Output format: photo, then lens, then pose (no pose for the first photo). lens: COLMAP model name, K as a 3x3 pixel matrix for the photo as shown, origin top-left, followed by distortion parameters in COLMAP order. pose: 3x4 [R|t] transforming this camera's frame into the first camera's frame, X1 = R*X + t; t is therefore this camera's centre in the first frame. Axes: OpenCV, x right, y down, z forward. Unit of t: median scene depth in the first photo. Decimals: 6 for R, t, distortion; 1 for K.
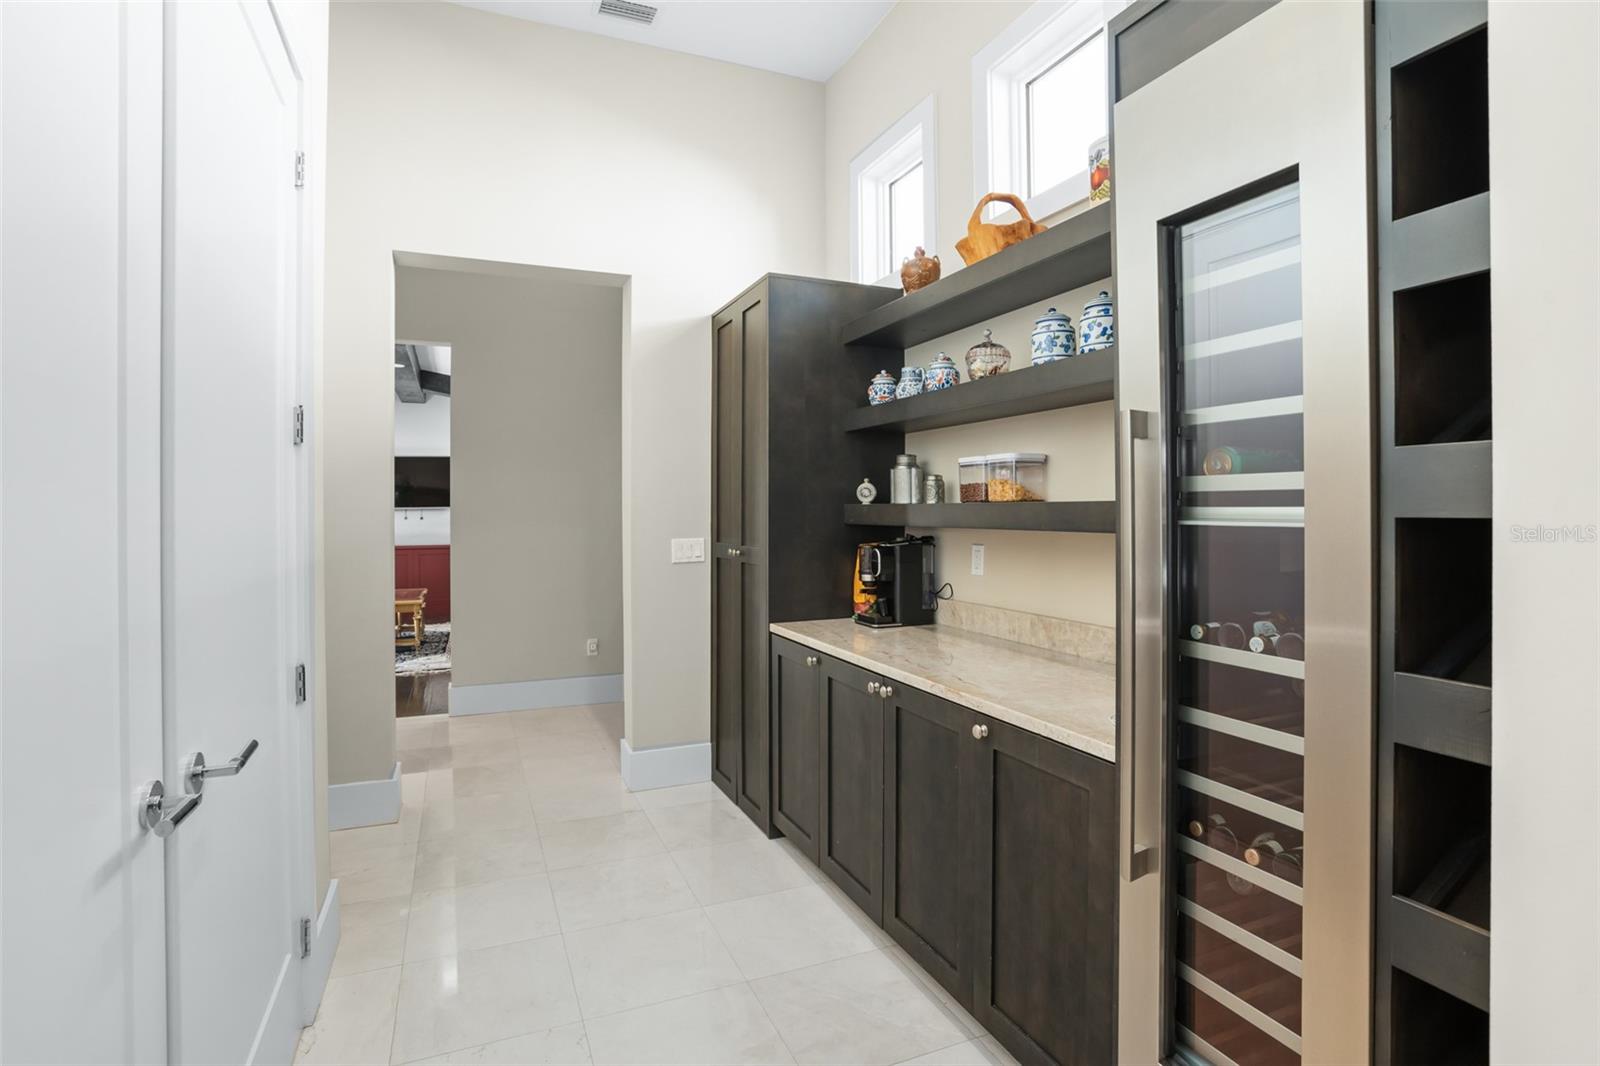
lens RADIAL K [[783.2, 0, 802.3], [0, 783.2, 517.2], [0, 0, 1]] dist [-0.055021, 0.017612]
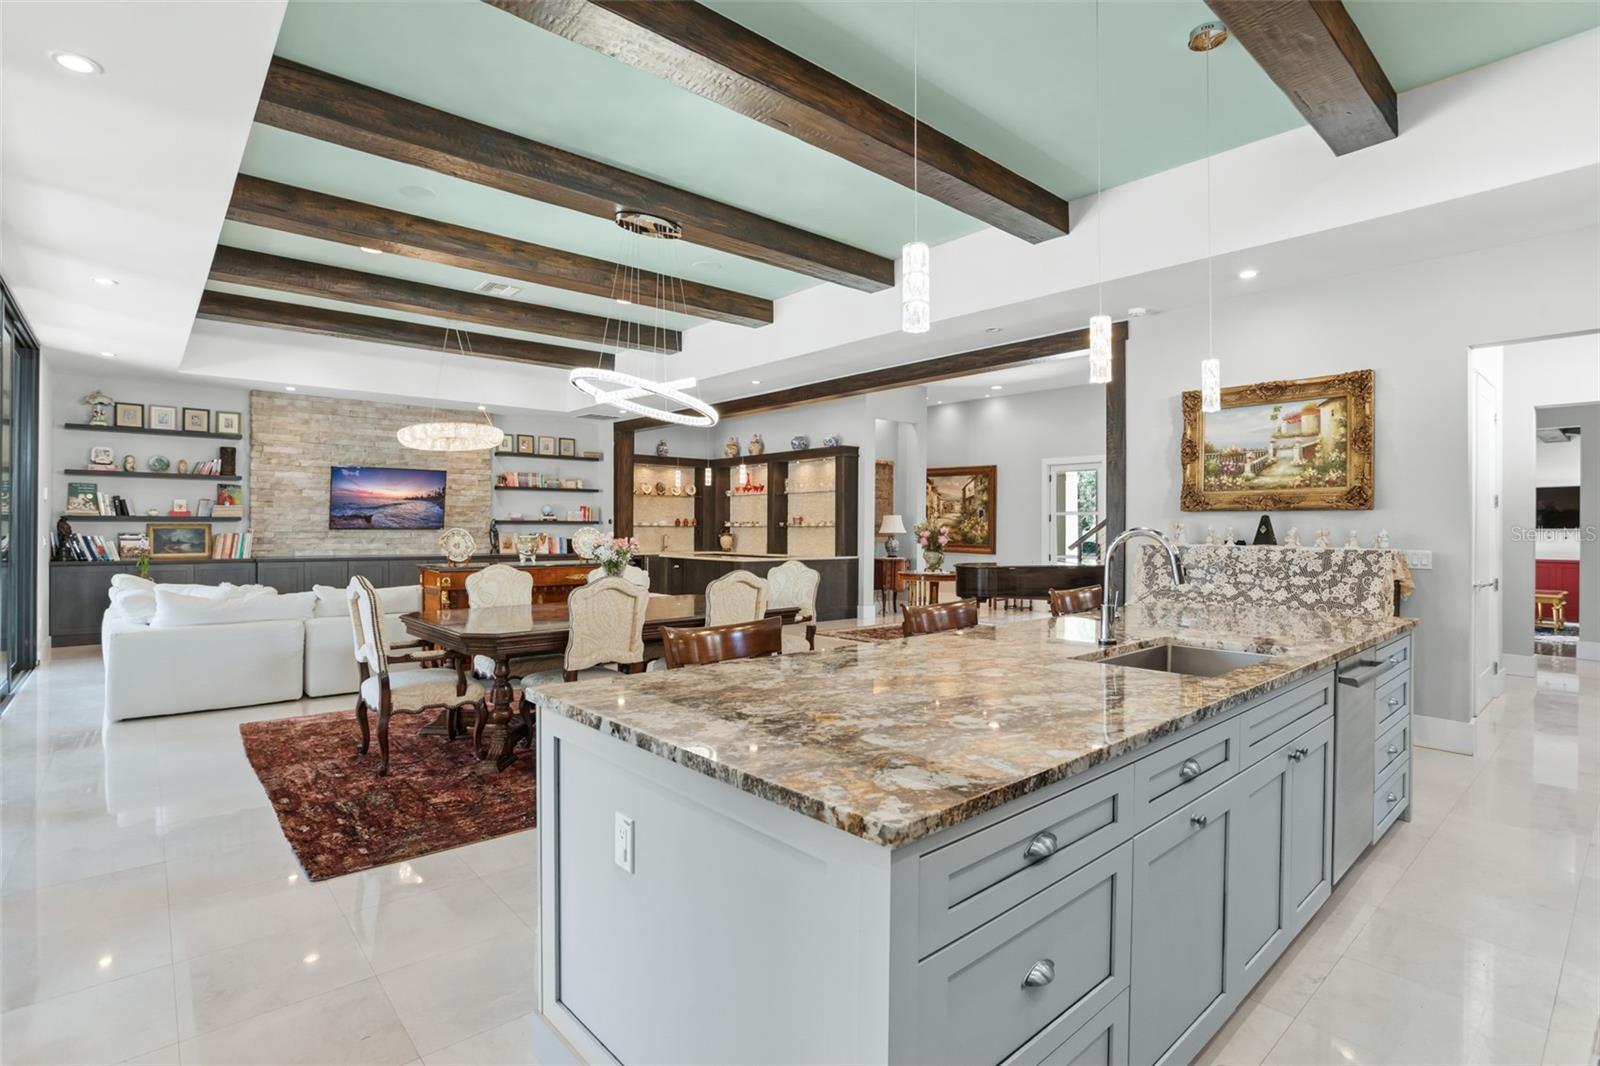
lens RADIAL K [[783.2, 0, 804.4], [0, 783.2, 524.2], [0, 0, 1]] dist [-0.055021, 0.017612]
pose [[0.306144, 0.001424, -0.951984, 0.891790], [-0.018318, 0.999823, -0.004395, 0.023953], [0.951809, 0.018784, 0.306115, -1.636323]]
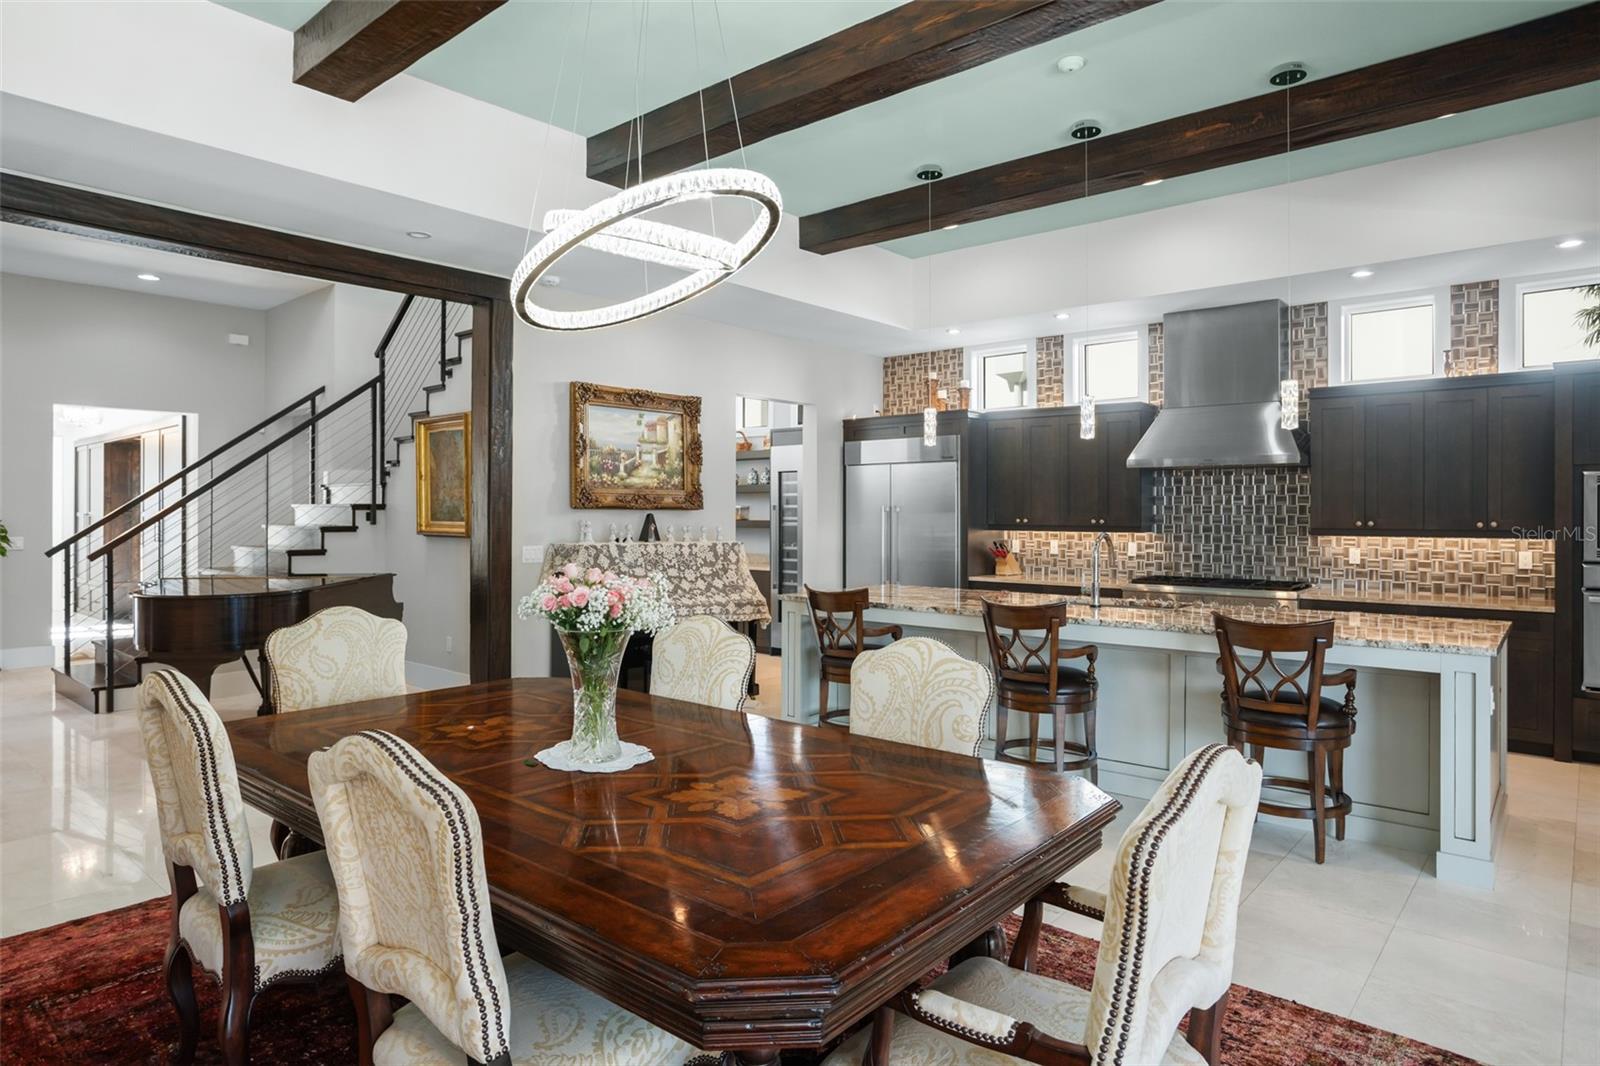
lens RADIAL K [[931.0, 0, 812.4], [0, 931.0, 521.1], [0, 0, 1]] dist [-0.022976, 0.000081]
pose [[0.902522, 0.006536, 0.430594, -0.984797], [-0.003921, 0.999968, -0.006959, 0.009771], [-0.430626, 0.004592, 0.902519, -2.312858]]
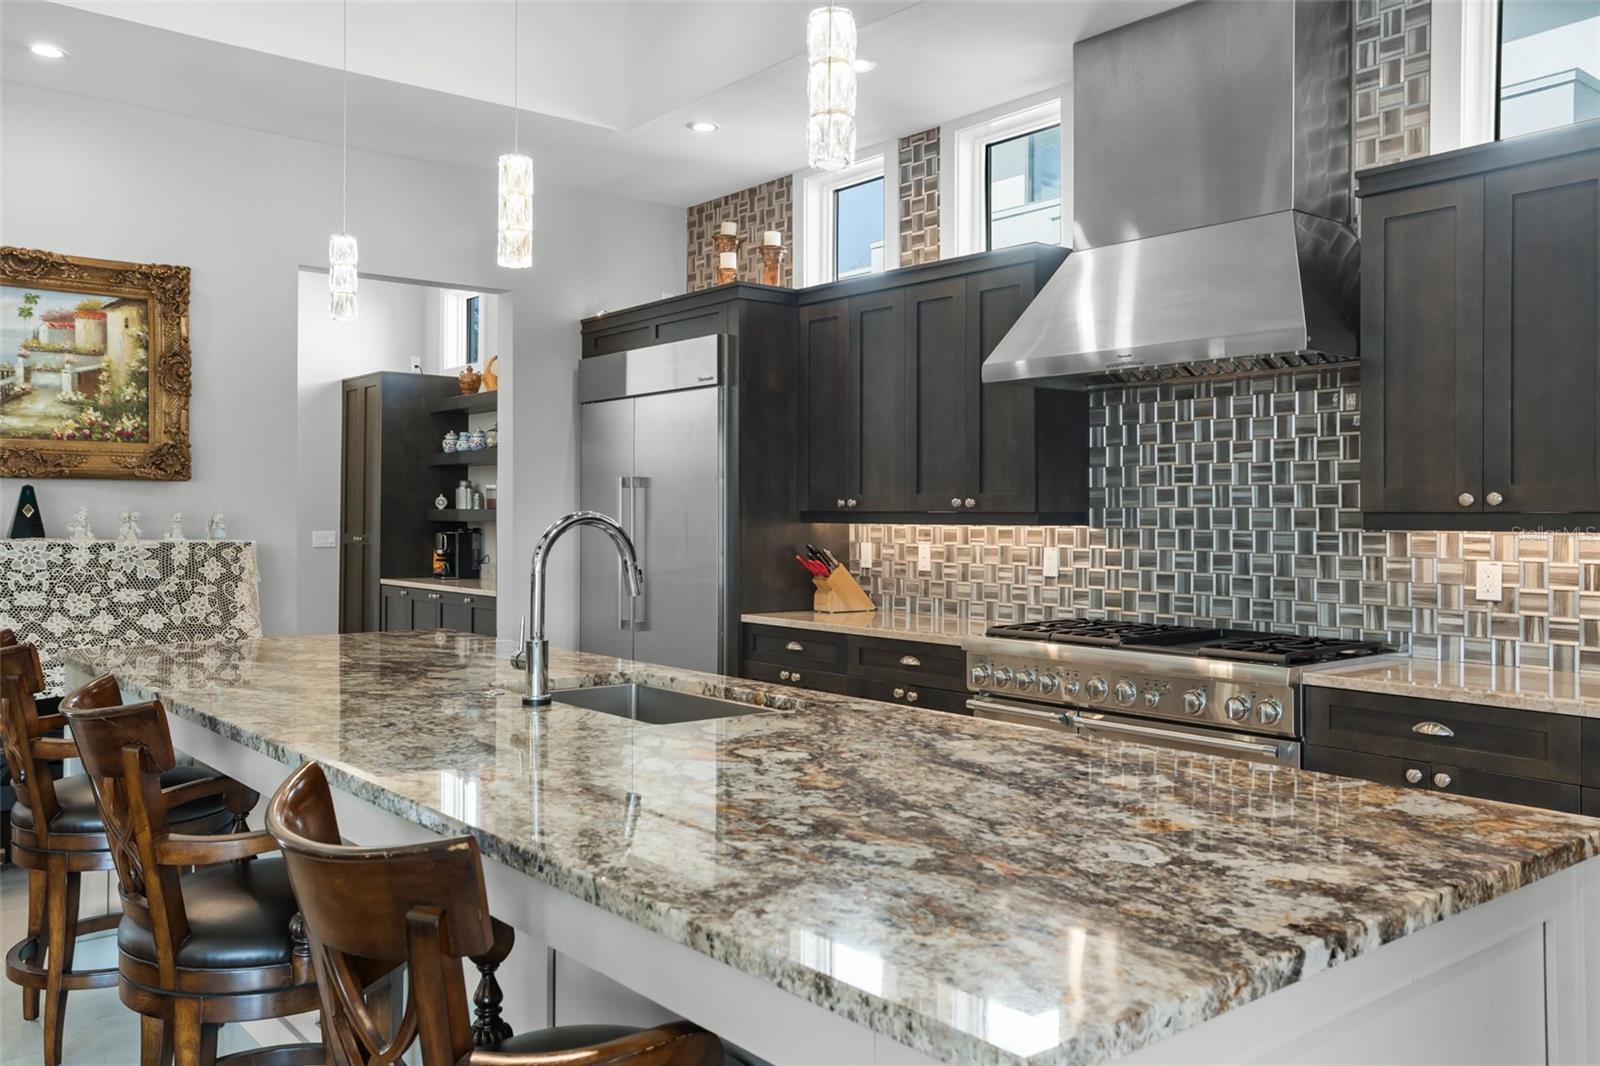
lens RADIAL K [[1287.5, 0, 792.5], [0, 1287.5, 517.7], [0, 0, 1]] dist [0.009110, 0.008190]
pose [[0.967583, 0.009791, 0.252363, 0.116695], [-0.007034, 0.999905, -0.011826, 0.030142], [-0.252455, 0.009668, 0.967560, -1.937801]]
